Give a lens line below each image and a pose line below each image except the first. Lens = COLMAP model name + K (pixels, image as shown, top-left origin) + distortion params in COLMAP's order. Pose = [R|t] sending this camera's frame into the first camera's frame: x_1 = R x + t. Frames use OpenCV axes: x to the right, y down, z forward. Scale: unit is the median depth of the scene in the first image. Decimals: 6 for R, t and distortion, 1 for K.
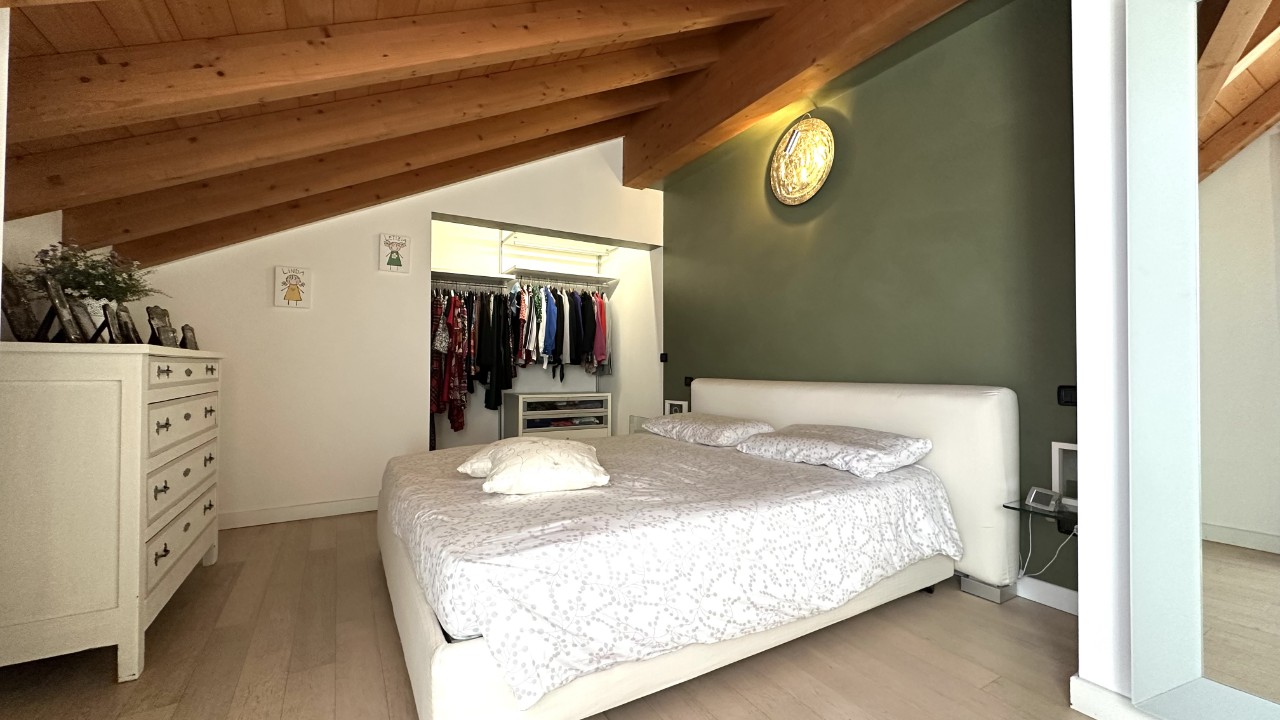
lens RADIAL K [[508.0, 0, 640.5], [0, 508.0, 362.3], [0, 0, 1]] dist [-0.001553, 0.000780]
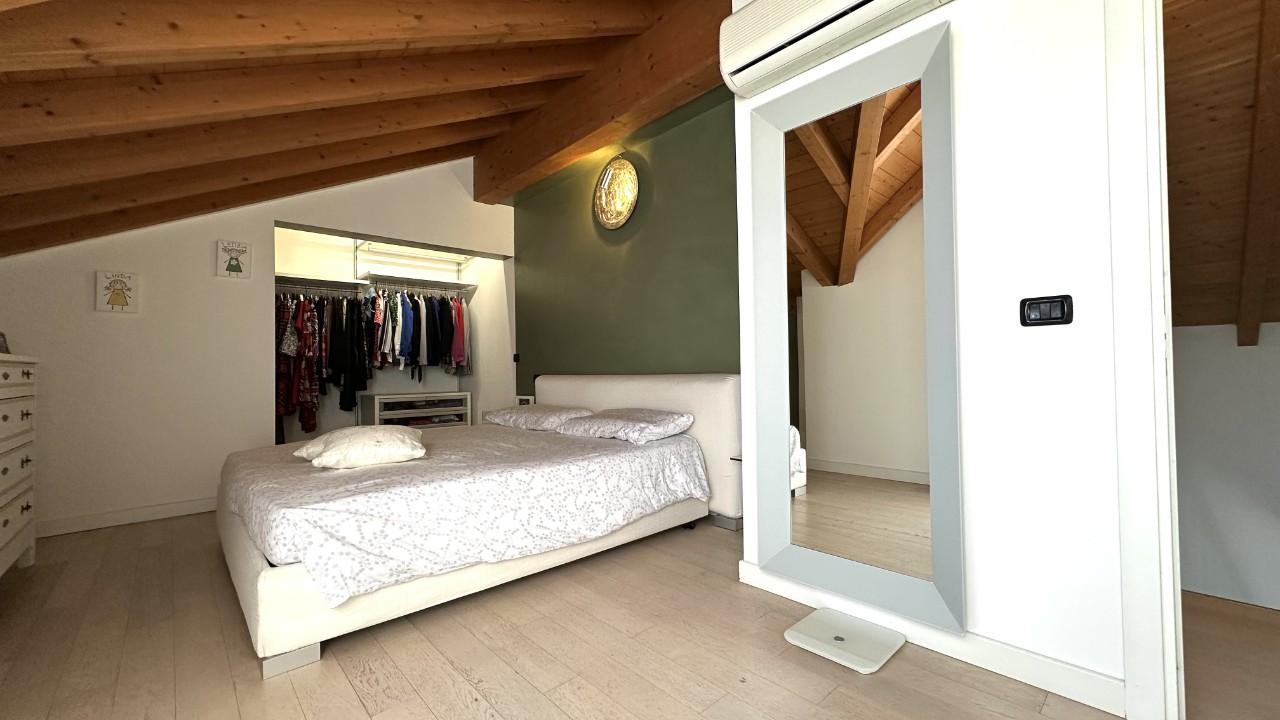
lens RADIAL K [[508.0, 0, 640.2], [0, 508.0, 361.6], [0, 0, 1]] dist [-0.001553, 0.000780]
pose [[0.977809, -0.015712, 0.208910, 0.142419], [0.016744, 0.999855, -0.003170, 0.012803], [-0.208830, 0.006597, 0.977930, -0.246438]]
